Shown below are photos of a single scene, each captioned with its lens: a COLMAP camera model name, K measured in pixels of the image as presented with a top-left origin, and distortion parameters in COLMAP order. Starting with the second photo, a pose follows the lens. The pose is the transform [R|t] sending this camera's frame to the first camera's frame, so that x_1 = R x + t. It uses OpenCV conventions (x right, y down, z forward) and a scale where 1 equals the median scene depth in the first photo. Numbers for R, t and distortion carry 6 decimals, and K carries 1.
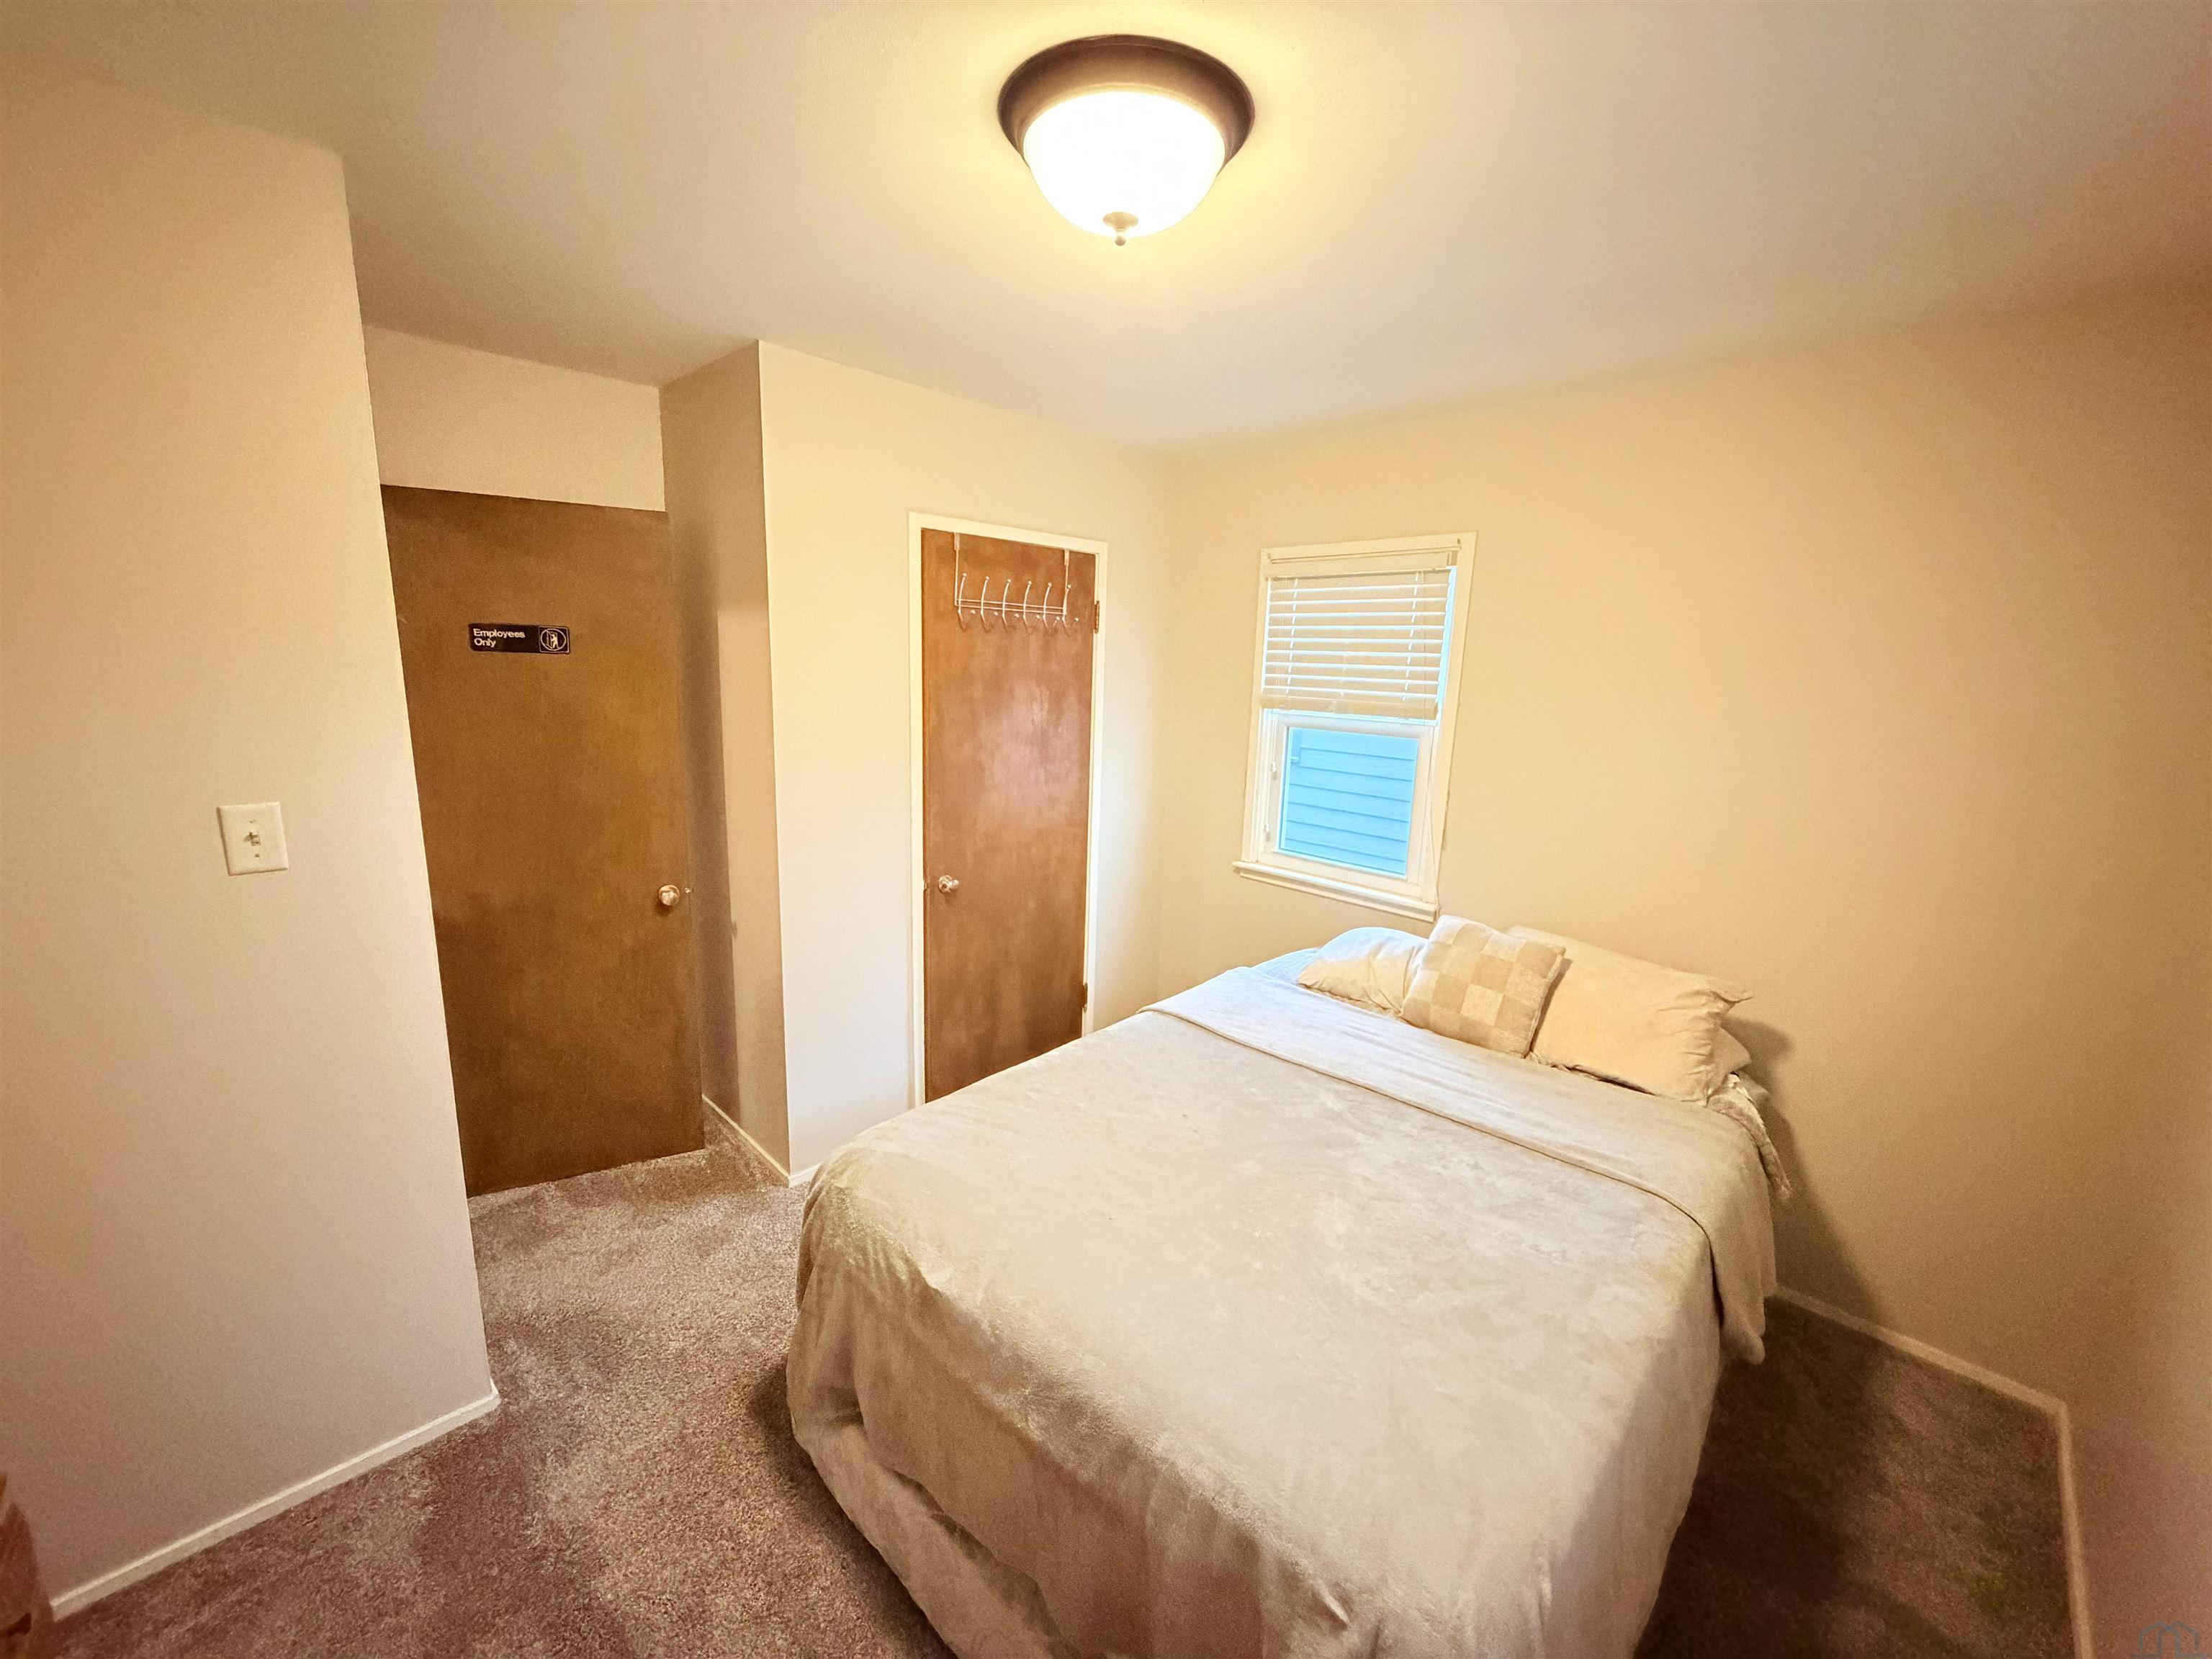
lens RADIAL K [[884.9, 0, 1098.7], [0, 884.9, 829.7], [0, 0, 1]] dist [-0.000808, -0.000304]
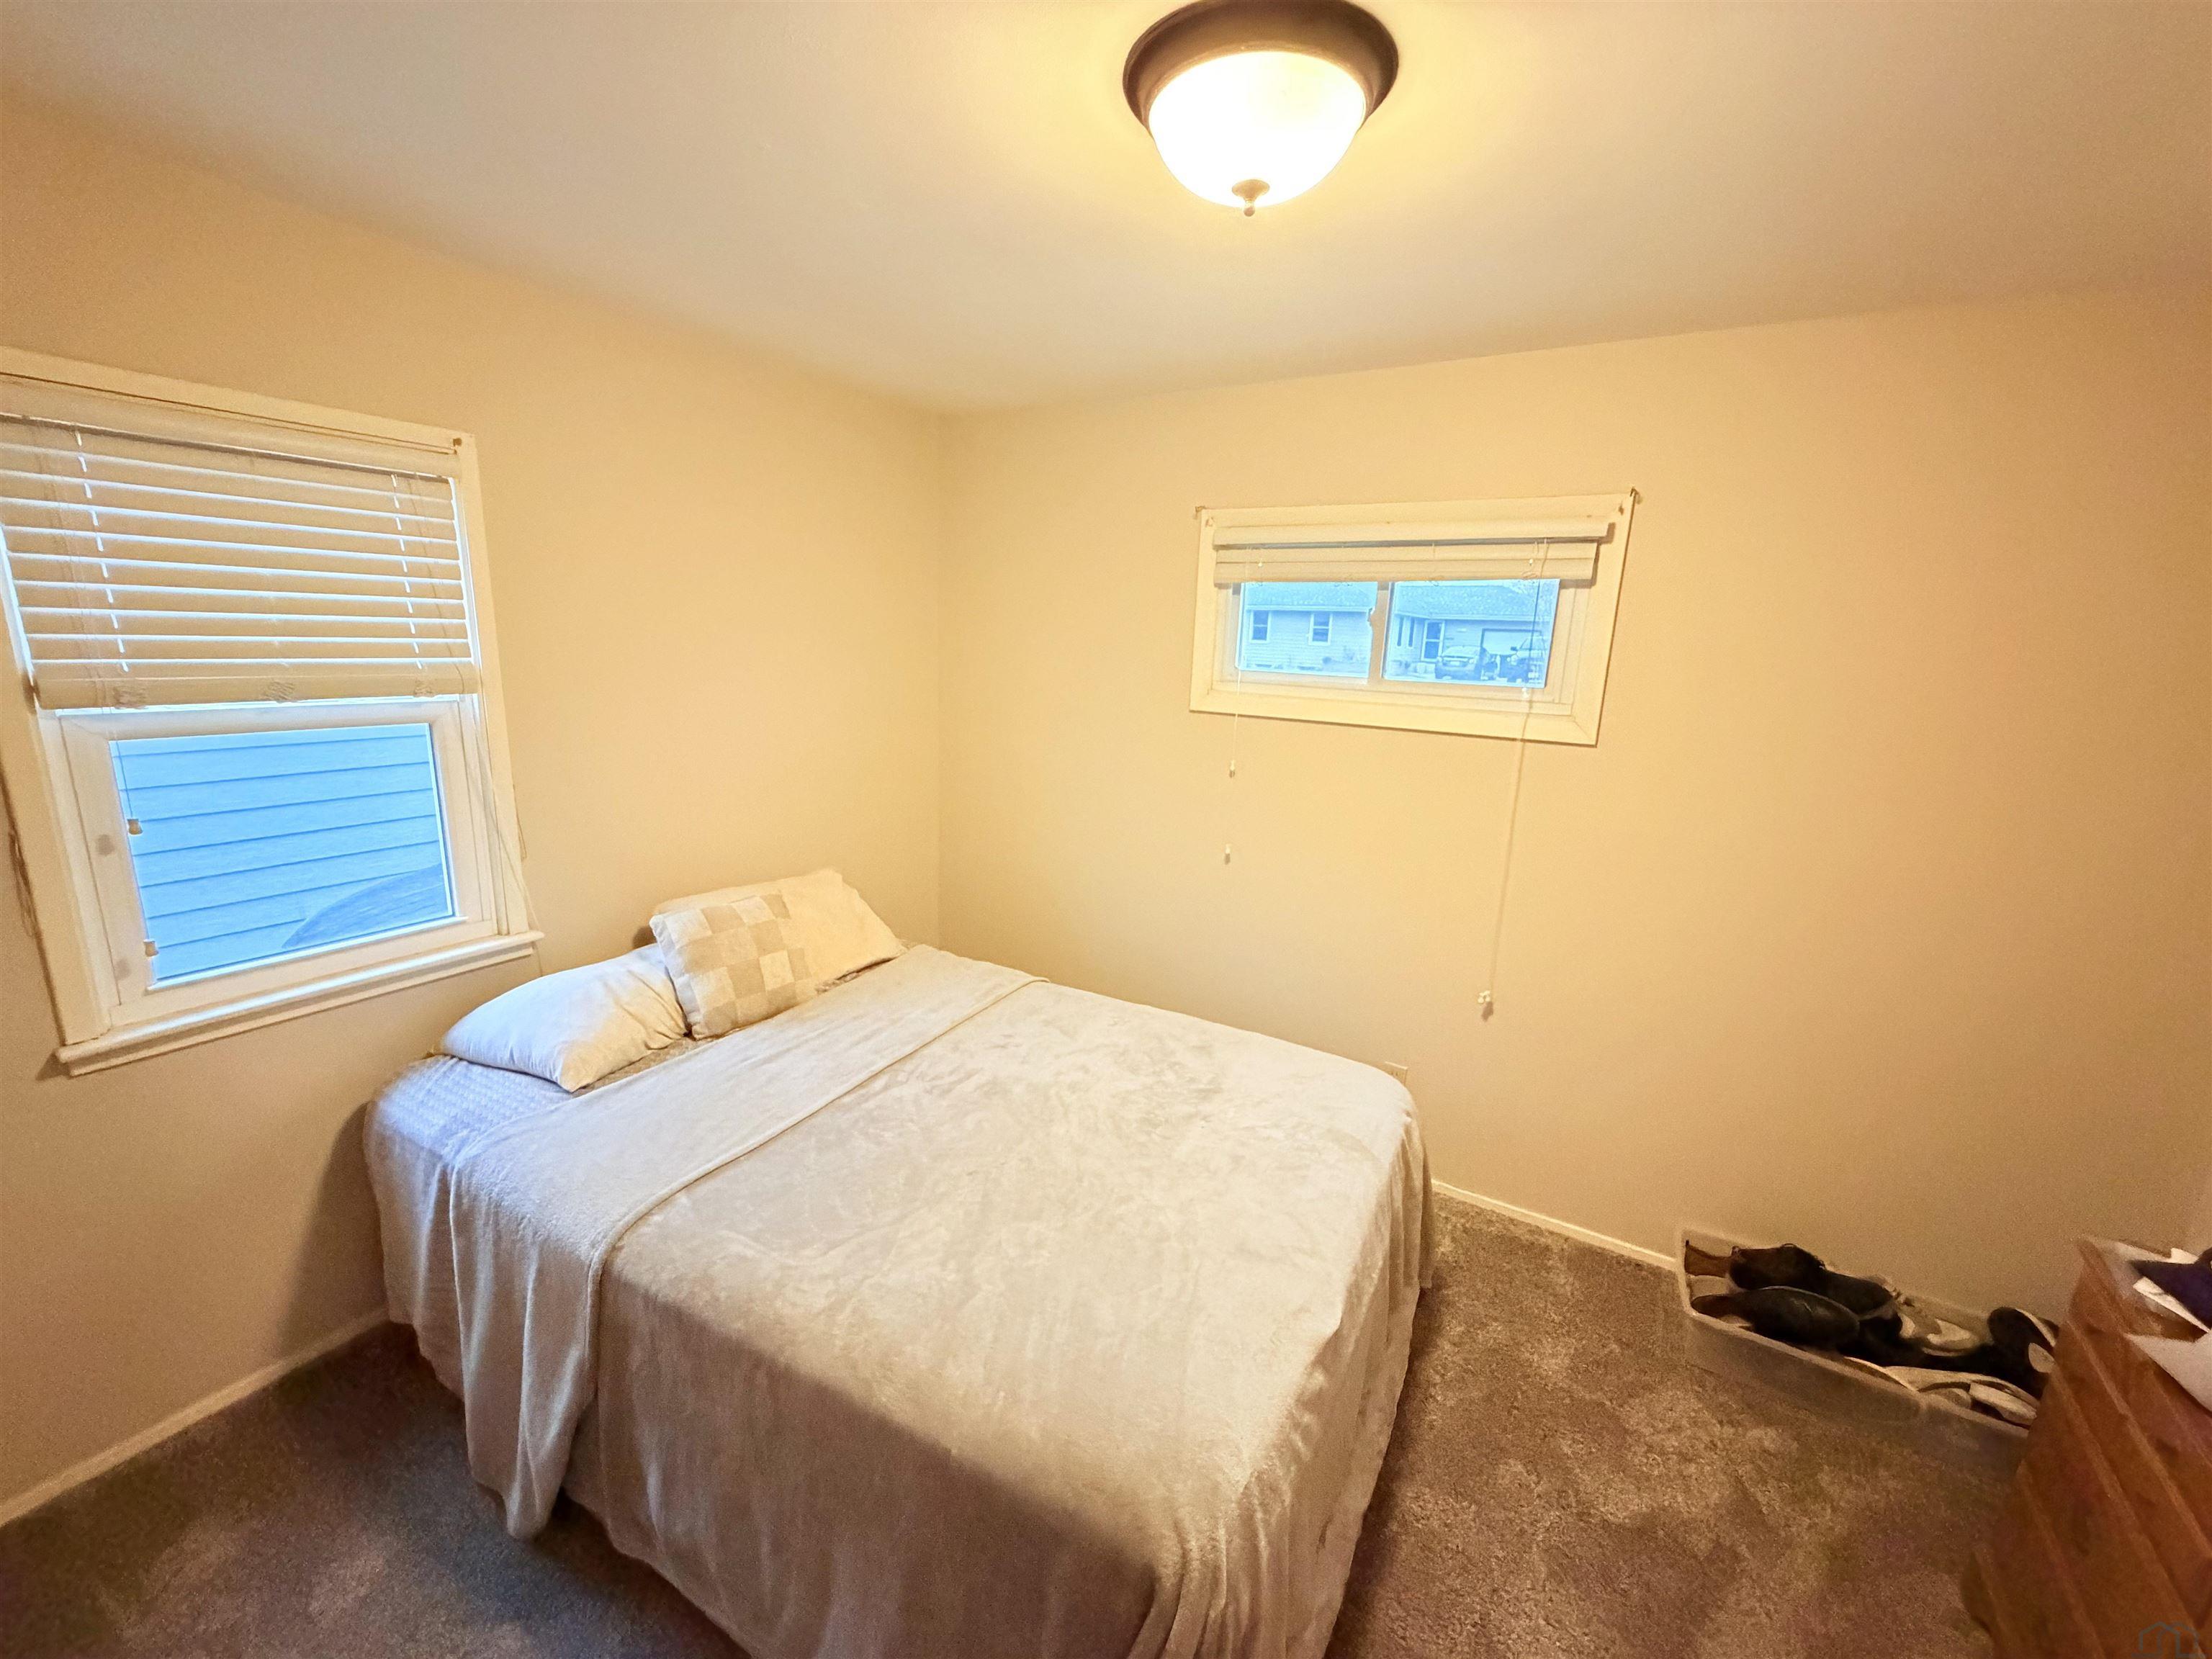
lens RADIAL K [[884.9, 0, 1098.7], [0, 884.9, 829.7], [0, 0, 1]] dist [-0.000808, -0.000304]
pose [[-0.240046, -0.243889, 0.939625, -0.484884], [0.148781, 0.947248, 0.283877, -0.158801], [-0.959292, 0.207942, -0.191097, 0.724028]]
